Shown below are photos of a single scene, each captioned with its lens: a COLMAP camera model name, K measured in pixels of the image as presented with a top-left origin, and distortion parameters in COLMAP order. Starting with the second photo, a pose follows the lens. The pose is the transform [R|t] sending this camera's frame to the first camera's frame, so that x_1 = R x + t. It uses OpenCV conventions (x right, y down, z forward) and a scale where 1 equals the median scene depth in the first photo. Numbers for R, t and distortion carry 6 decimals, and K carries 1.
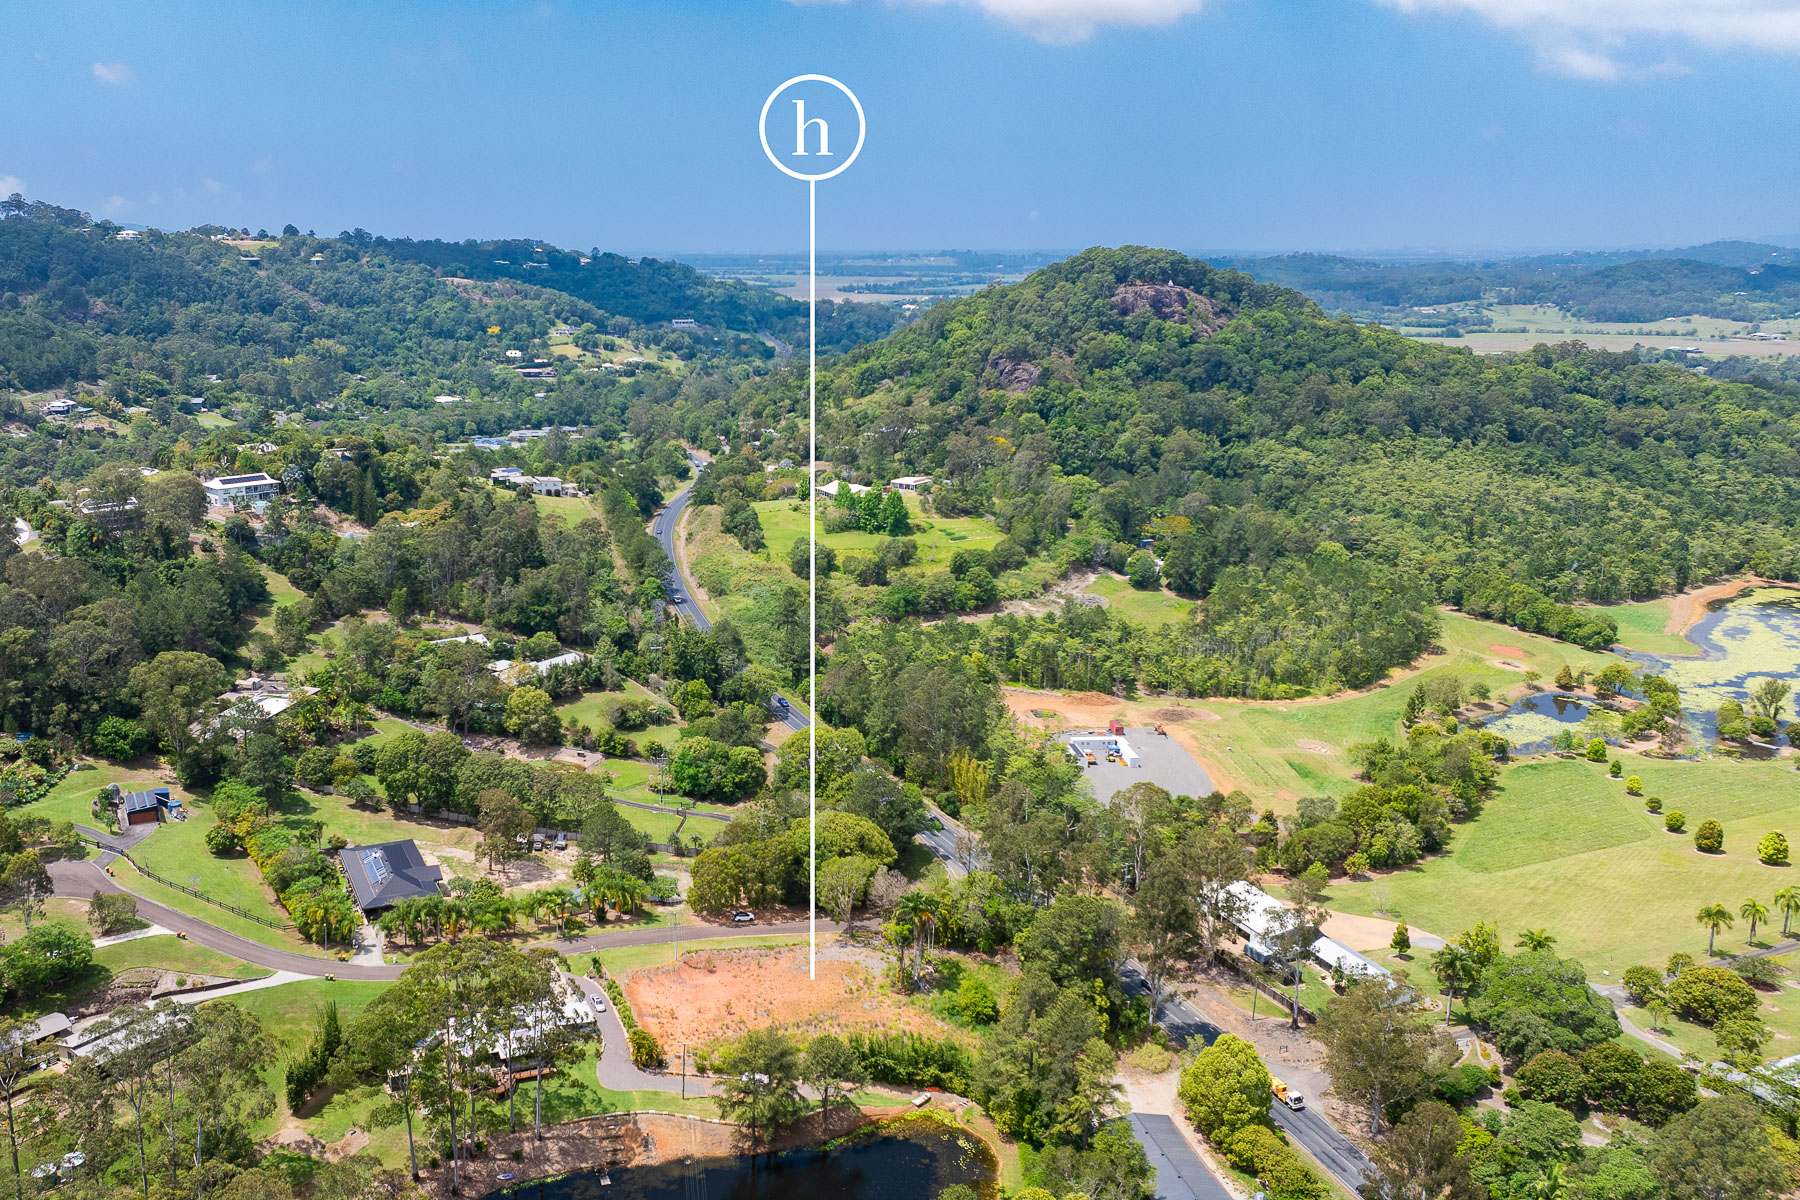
lens RADIAL K [[1394.5, 0, 899.1], [0, 1394.5, 698.4], [0, 0, 1]] dist [-0.002575, -0.027446]
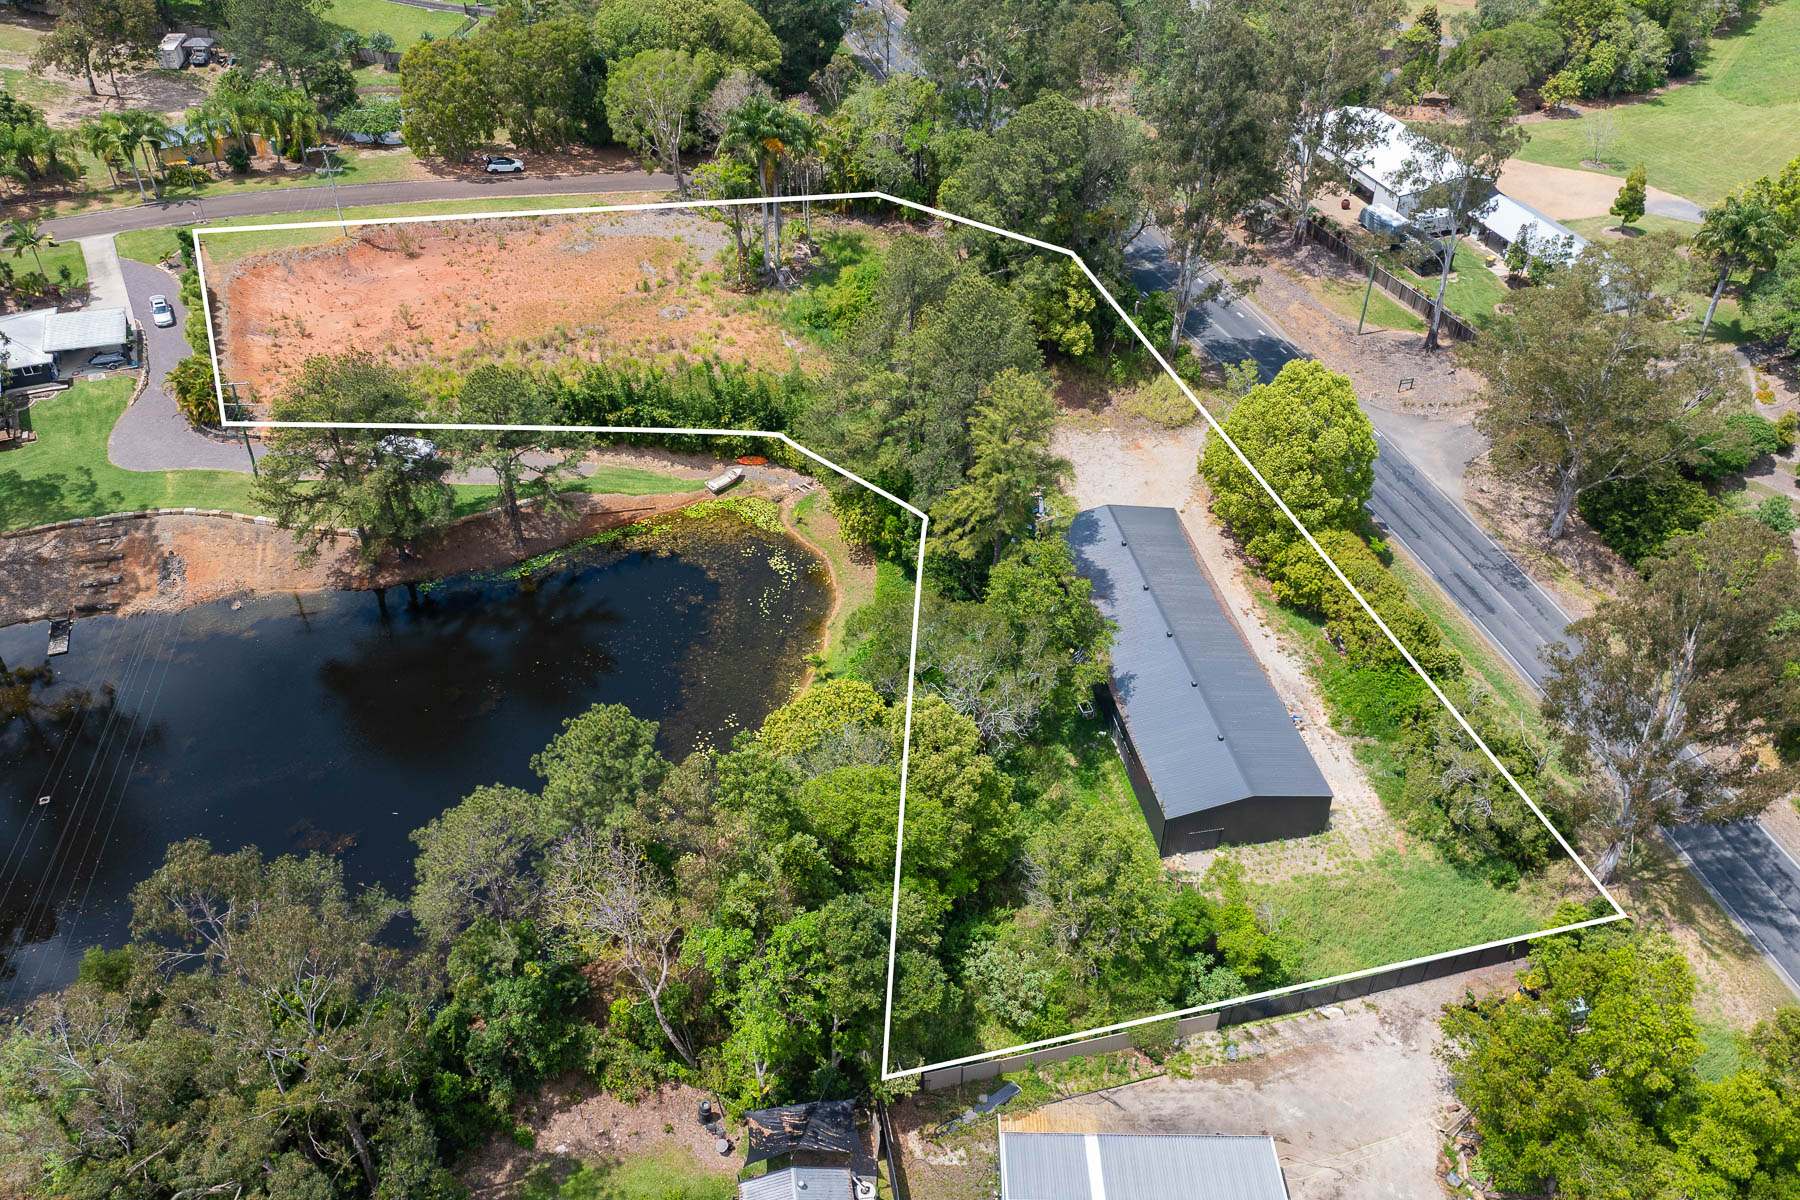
lens RADIAL K [[1394.5, 0, 899.1], [0, 1394.5, 698.4], [0, 0, 1]] dist [-0.002575, -0.027446]
pose [[0.997162, 0.012844, -0.074179, 0.111603], [0.022514, 0.889372, 0.456630, 0.099637], [0.071838, -0.457004, 0.886559, 0.416080]]
